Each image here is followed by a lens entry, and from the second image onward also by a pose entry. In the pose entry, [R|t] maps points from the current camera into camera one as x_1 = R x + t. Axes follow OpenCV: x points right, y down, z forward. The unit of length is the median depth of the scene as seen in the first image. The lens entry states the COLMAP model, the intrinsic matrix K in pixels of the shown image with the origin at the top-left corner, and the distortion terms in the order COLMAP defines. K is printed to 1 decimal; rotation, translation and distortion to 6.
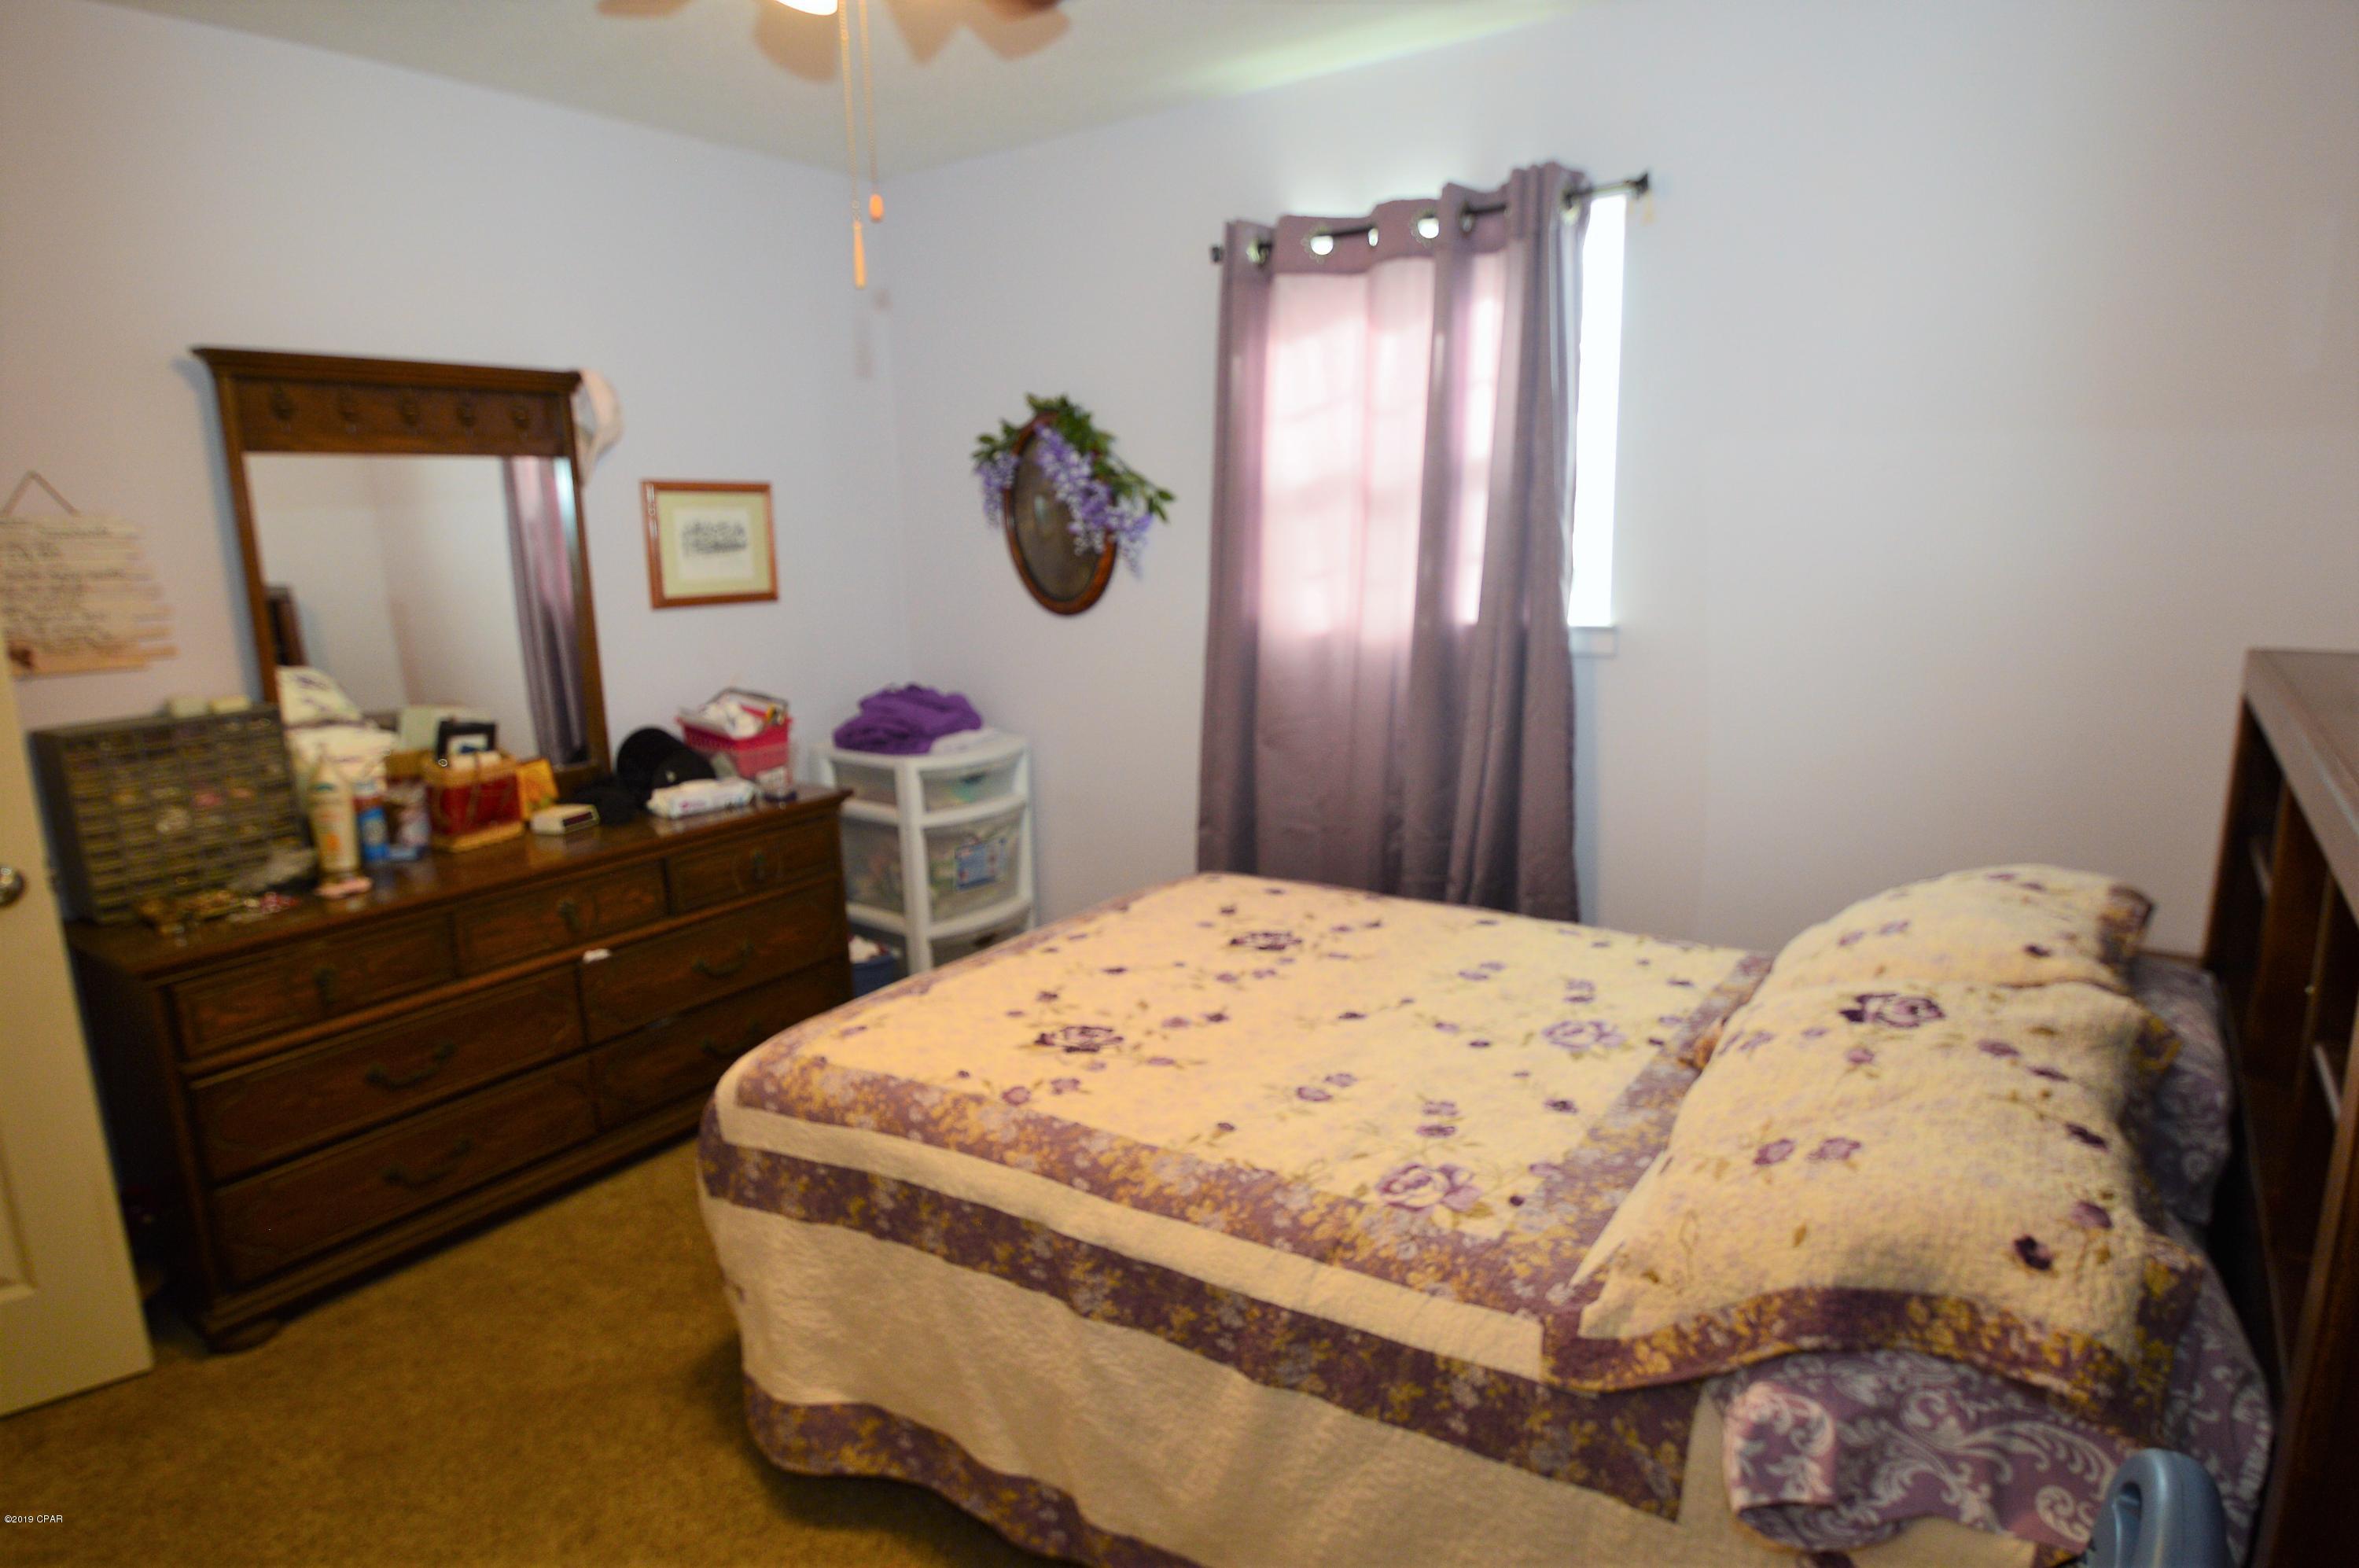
lens RADIAL K [[1327.1, 0, 1159.6], [0, 1327.1, 798.5], [0, 0, 1]] dist [-0.023552, -0.000376]
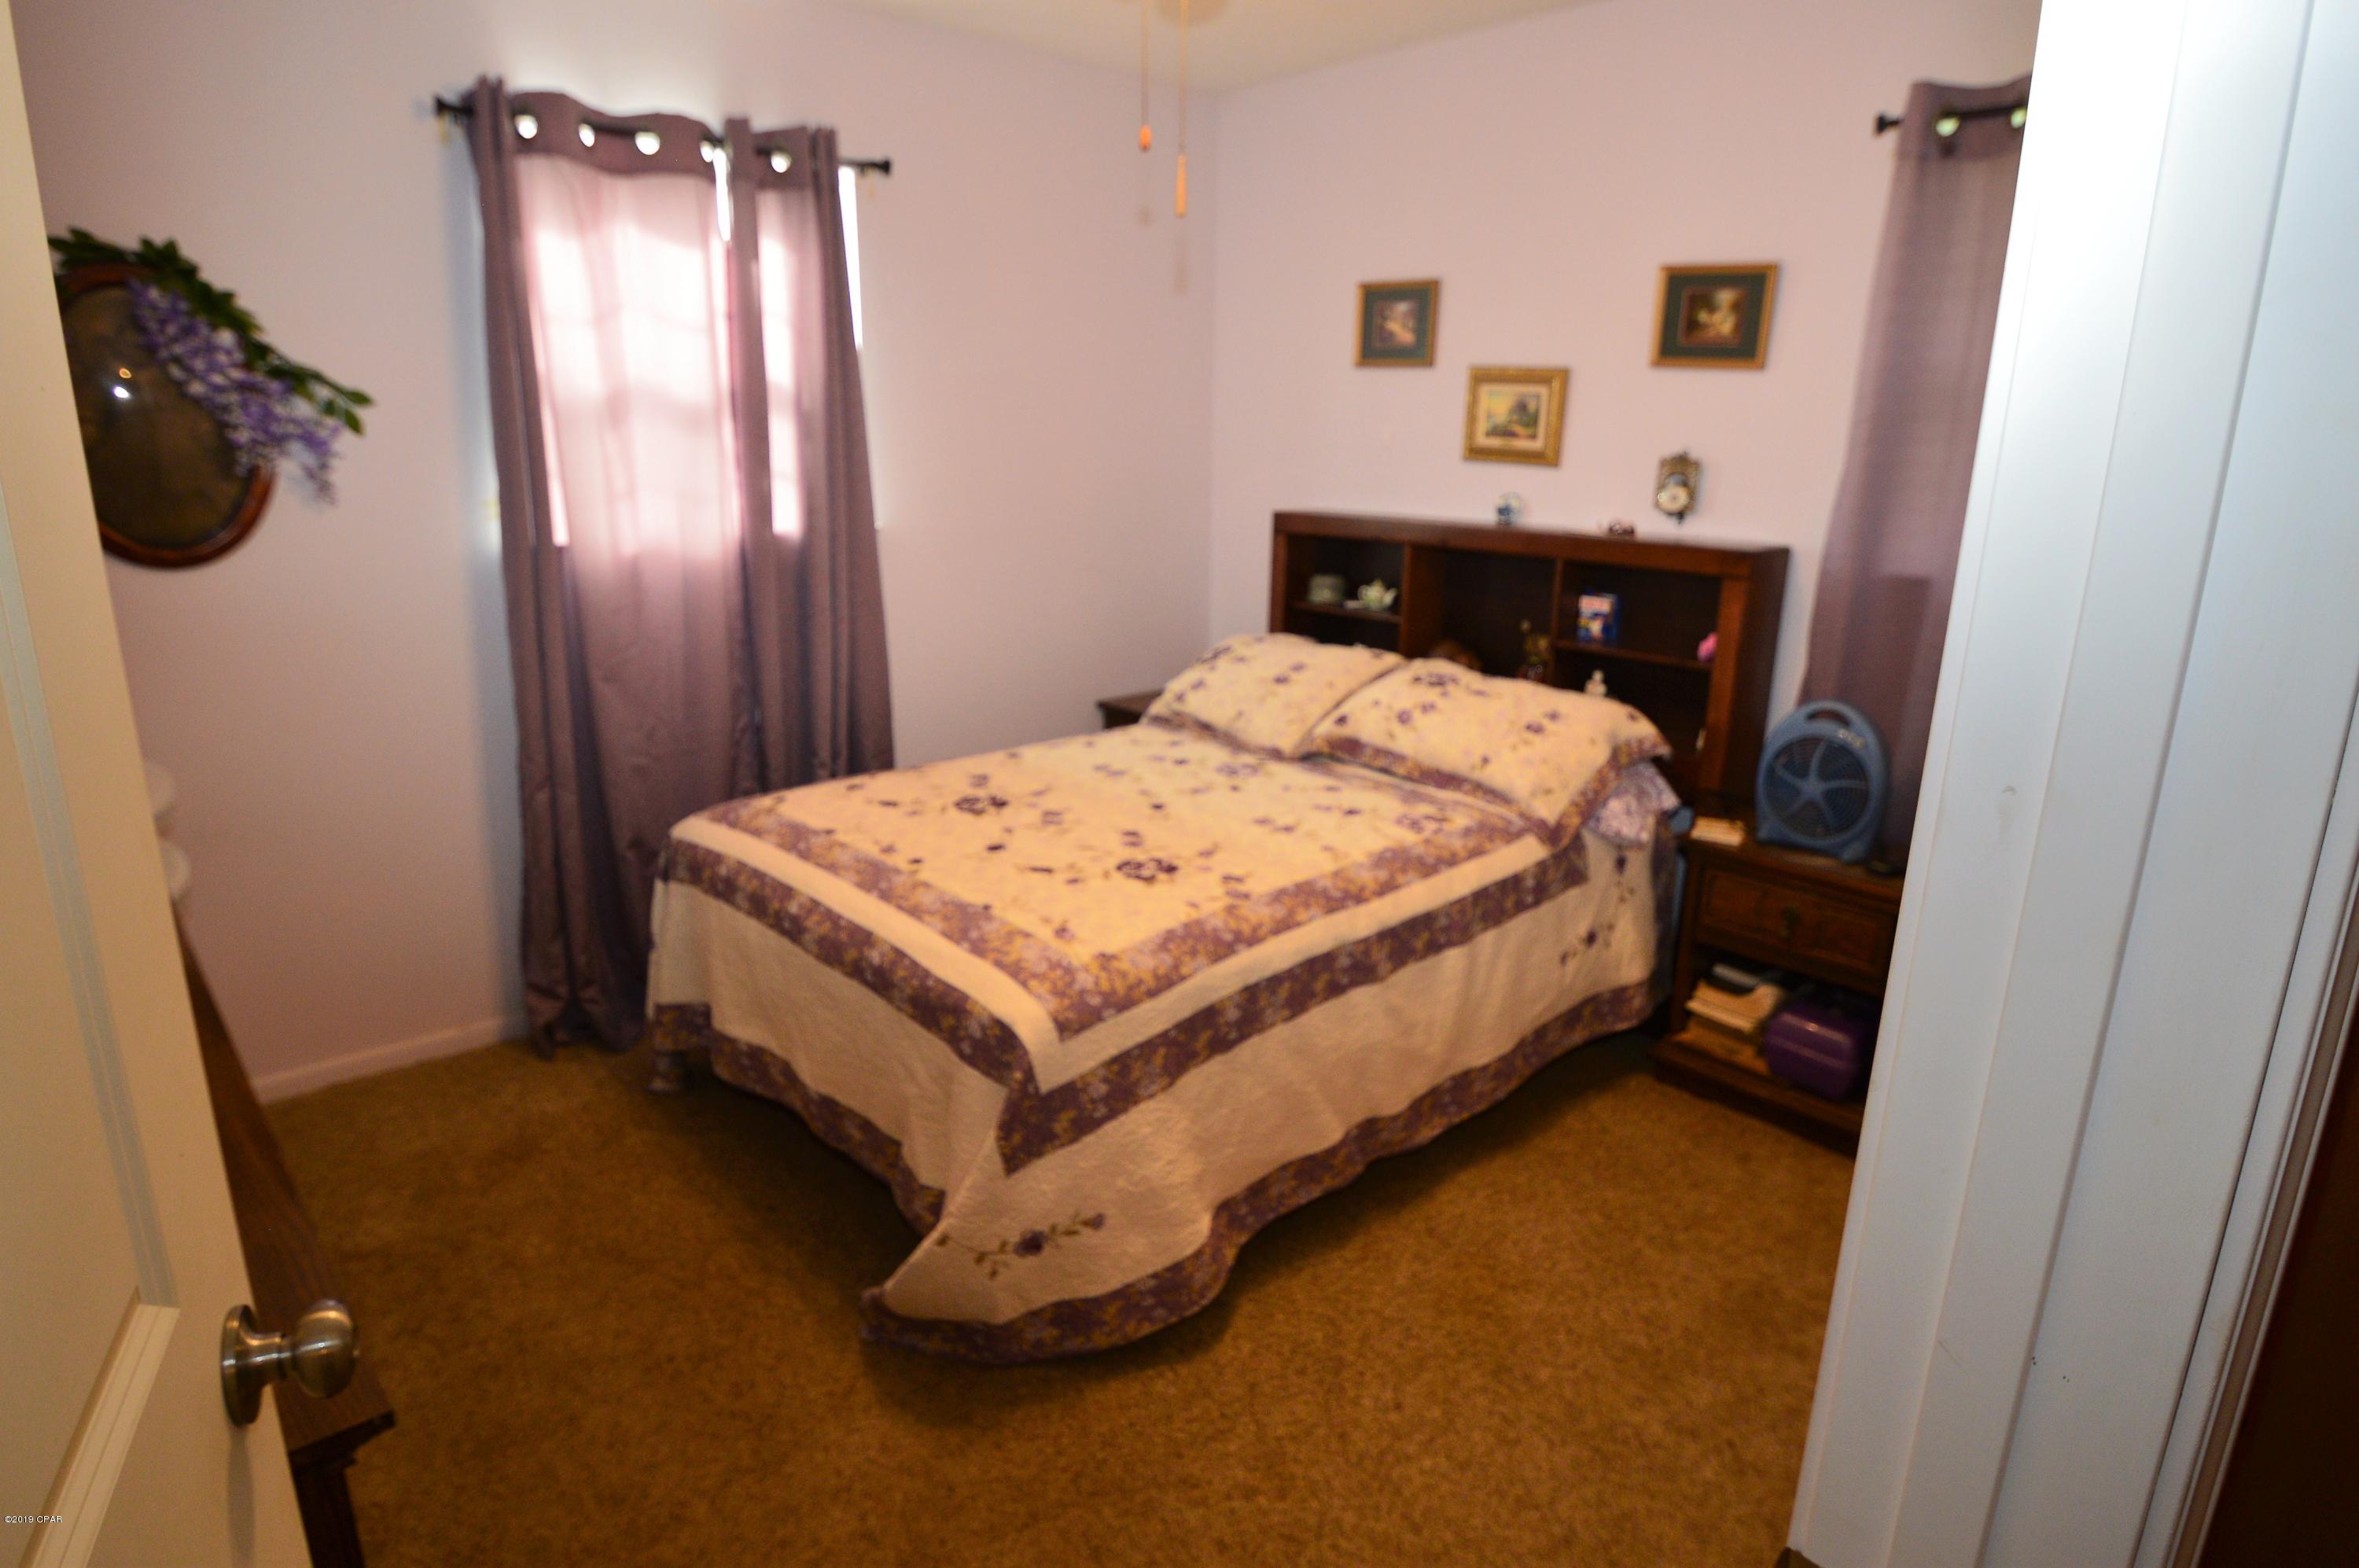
lens RADIAL K [[1327.1, 0, 1159.6], [0, 1327.1, 798.5], [0, 0, 1]] dist [-0.023552, -0.000376]
pose [[0.217922, -0.229538, 0.948590, -1.201258], [0.185742, 0.963939, 0.190582, -0.108847], [-0.958128, 0.134661, 0.252699, 0.684816]]
